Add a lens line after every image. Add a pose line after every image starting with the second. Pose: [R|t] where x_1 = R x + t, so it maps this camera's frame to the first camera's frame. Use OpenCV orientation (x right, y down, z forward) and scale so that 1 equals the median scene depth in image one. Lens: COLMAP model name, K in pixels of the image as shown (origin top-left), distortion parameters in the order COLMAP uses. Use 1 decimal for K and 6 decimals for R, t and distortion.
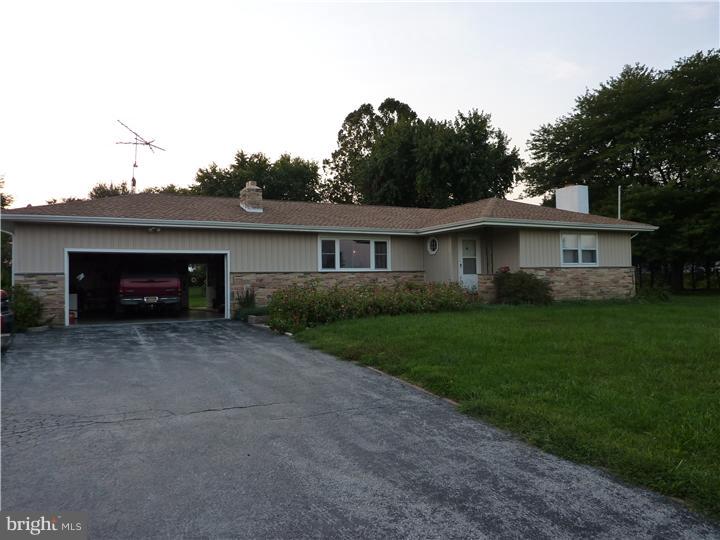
lens RADIAL K [[534.5, 0, 360.0], [0, 534.5, 270.0], [0, 0, 1]] dist [-0.027706, -0.005447]
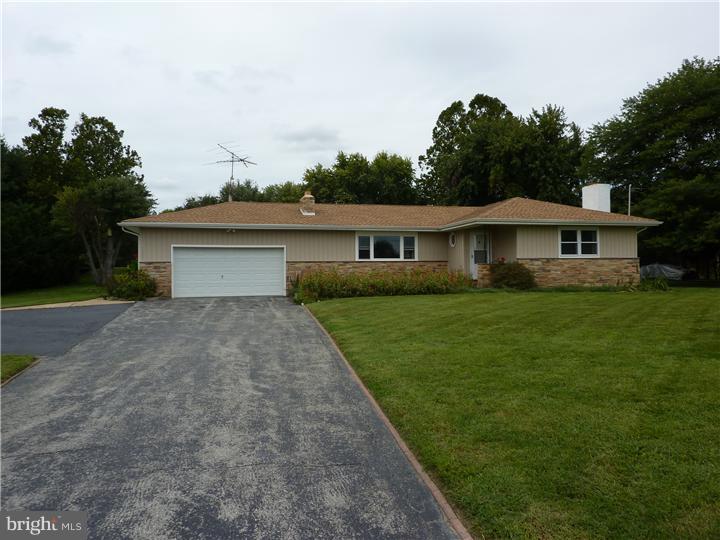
lens RADIAL K [[534.5, 0, 360.0], [0, 534.5, 270.0], [0, 0, 1]] dist [-0.027706, -0.005447]
pose [[0.972263, 0.007710, -0.233765, 0.209743], [-0.002647, 0.999755, 0.021961, -0.003624], [0.233877, -0.020733, 0.972045, -0.218921]]
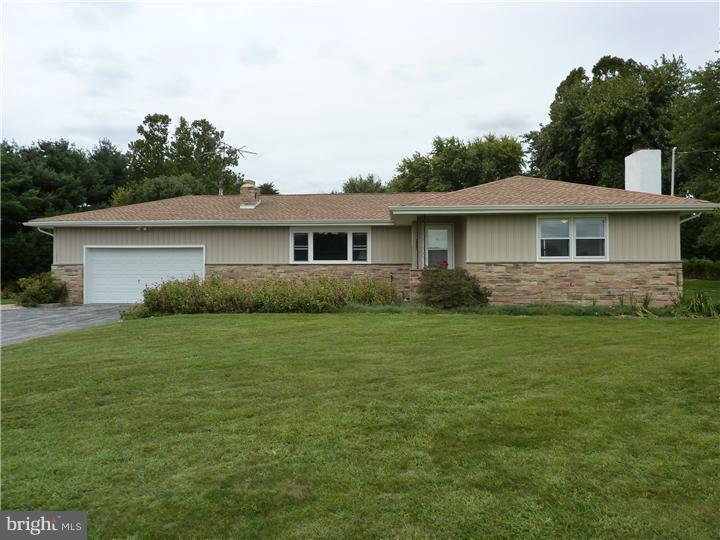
lens RADIAL K [[534.5, 0, 360.0], [0, 534.5, 270.0], [0, 0, 1]] dist [-0.027706, -0.005447]
pose [[0.845796, 0.018703, -0.533178, 0.533909], [-0.001492, 0.999464, 0.032693, -0.017384], [0.533504, -0.026857, 0.845371, 0.178622]]
